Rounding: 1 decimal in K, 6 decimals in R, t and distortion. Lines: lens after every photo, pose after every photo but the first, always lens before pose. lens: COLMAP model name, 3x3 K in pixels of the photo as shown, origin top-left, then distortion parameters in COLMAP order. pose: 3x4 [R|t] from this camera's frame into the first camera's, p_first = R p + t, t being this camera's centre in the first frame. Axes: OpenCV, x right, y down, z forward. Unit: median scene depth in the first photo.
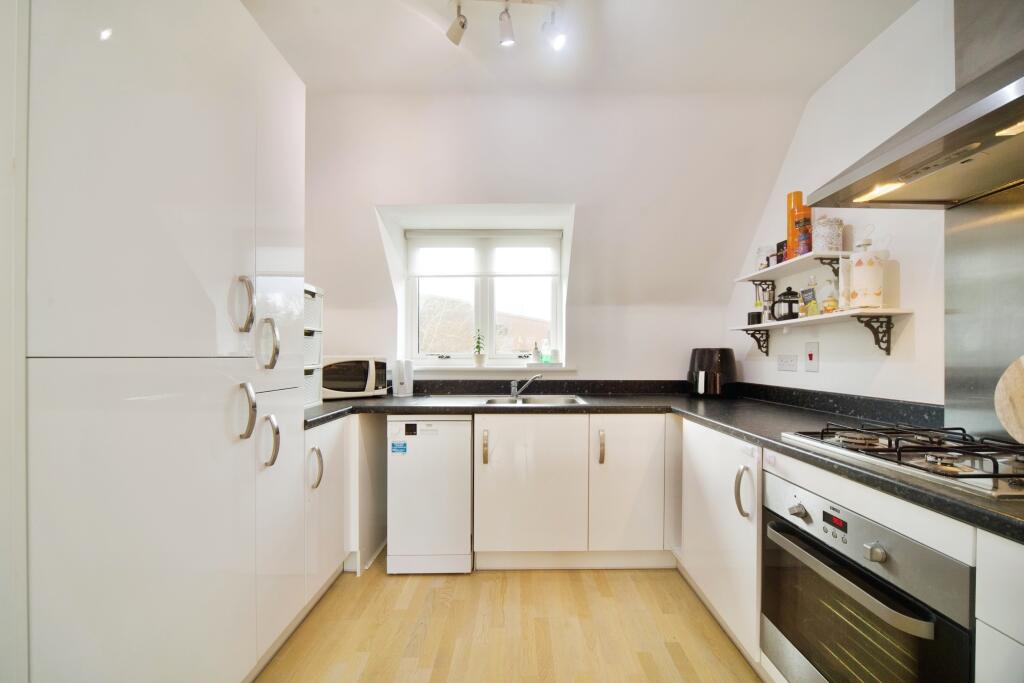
lens RADIAL K [[388.9, 0, 521.2], [0, 388.9, 352.1], [0, 0, 1]] dist [-0.012093, -0.000038]
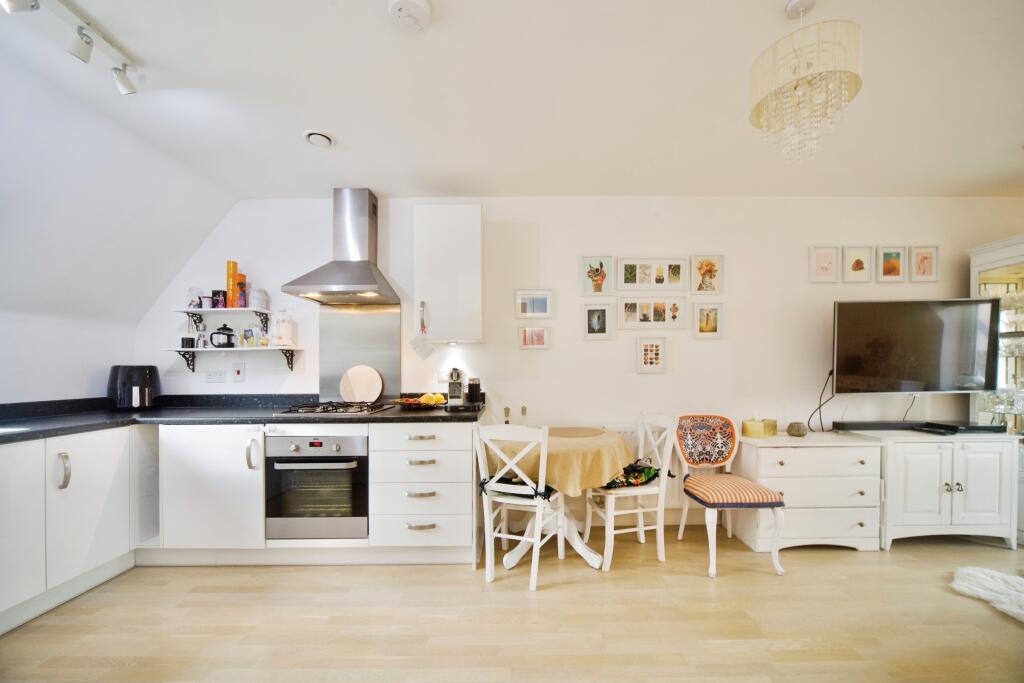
lens RADIAL K [[385.4, 0, 516.3], [0, 385.4, 373.4], [0, 0, 1]] dist [-0.014594, 0.000002]
pose [[0.013938, -0.012417, 0.999826, -0.674675], [-0.001394, 0.999922, 0.012437, -0.003379], [-0.999902, -0.001567, 0.013919, -0.100471]]
